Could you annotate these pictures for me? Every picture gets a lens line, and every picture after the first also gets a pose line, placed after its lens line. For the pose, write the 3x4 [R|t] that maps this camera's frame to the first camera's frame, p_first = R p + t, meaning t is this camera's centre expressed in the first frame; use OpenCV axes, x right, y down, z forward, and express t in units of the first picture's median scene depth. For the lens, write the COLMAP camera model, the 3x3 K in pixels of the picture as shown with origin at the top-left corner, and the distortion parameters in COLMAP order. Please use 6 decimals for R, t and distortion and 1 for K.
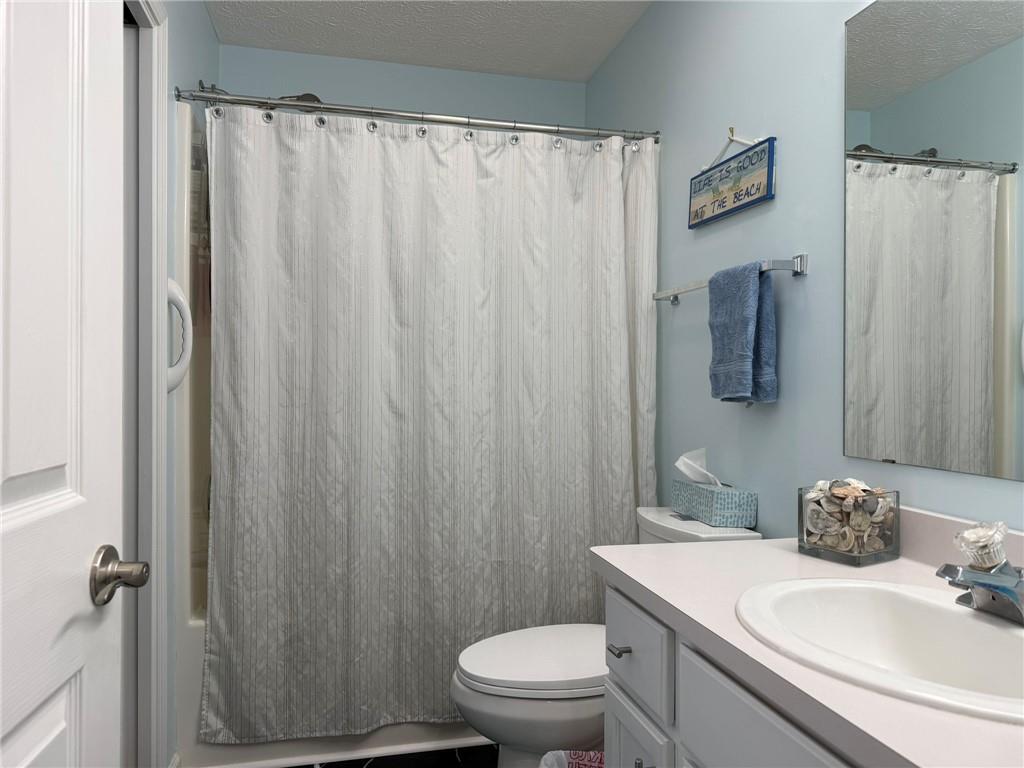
lens RADIAL K [[714.7, 0, 508.3], [0, 714.7, 383.3], [0, 0, 1]] dist [0.039359, -0.044325]
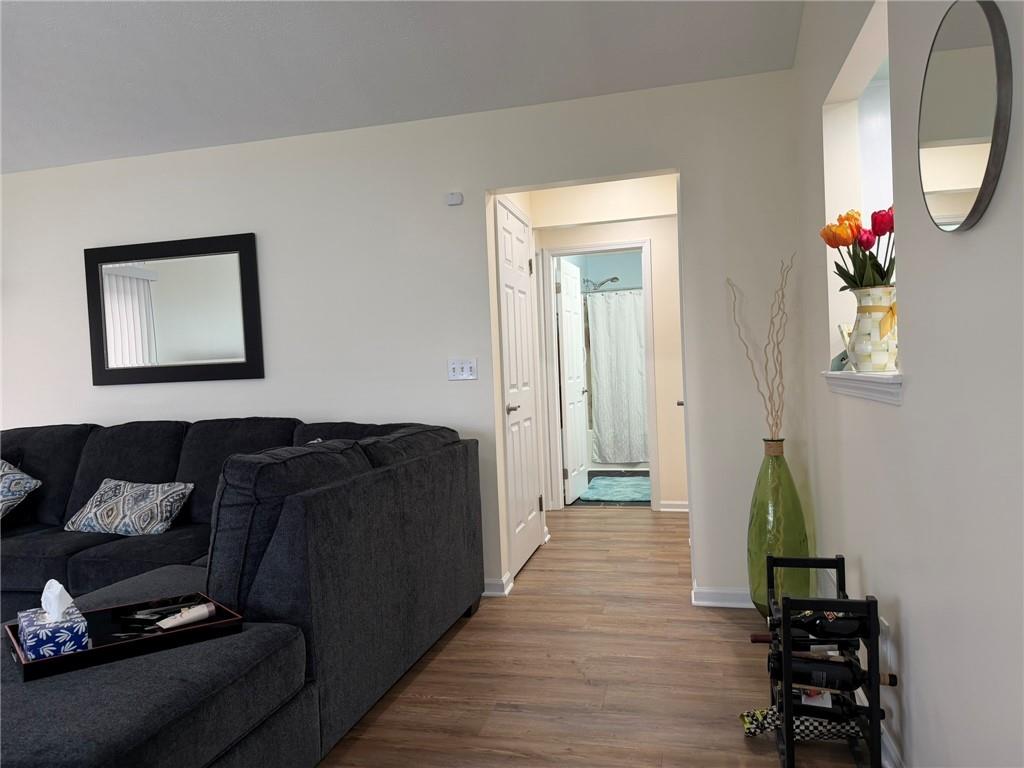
lens RADIAL K [[714.7, 0, 514.6], [0, 714.7, 384.3], [0, 0, 1]] dist [0.039359, -0.044325]
pose [[0.904944, -0.032188, -0.424311, 0.823475], [0.044853, 0.998796, 0.019890, -0.002544], [0.423159, -0.037031, 0.905298, -2.603236]]
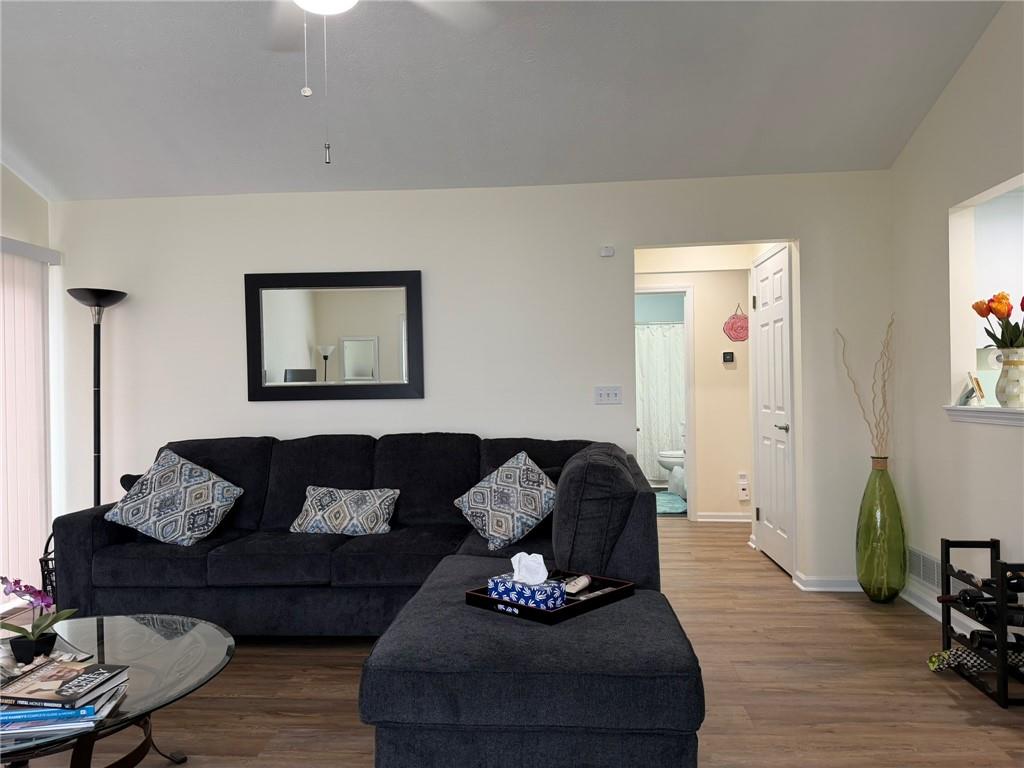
lens RADIAL K [[714.7, 0, 516.1], [0, 714.7, 384.4], [0, 0, 1]] dist [0.039359, -0.044325]
pose [[0.963118, -0.019655, -0.268361, 0.243315], [0.018645, 0.999806, -0.006311, -0.033898], [0.268433, 0.001074, 0.963298, -3.152611]]
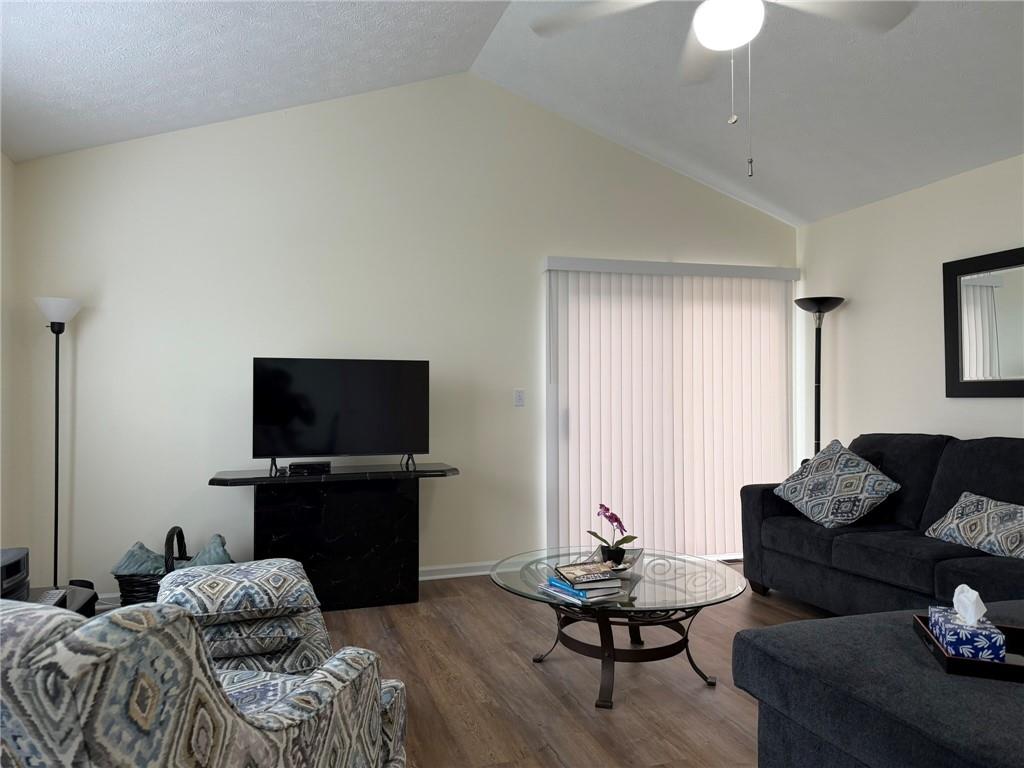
lens RADIAL K [[714.7, 0, 507.7], [0, 714.7, 386.3], [0, 0, 1]] dist [0.039359, -0.044325]
pose [[0.110291, -0.017274, -0.993749, 0.792411], [0.004087, 0.999848, -0.016926, -0.013629], [0.993891, -0.002195, 0.110345, -2.738930]]
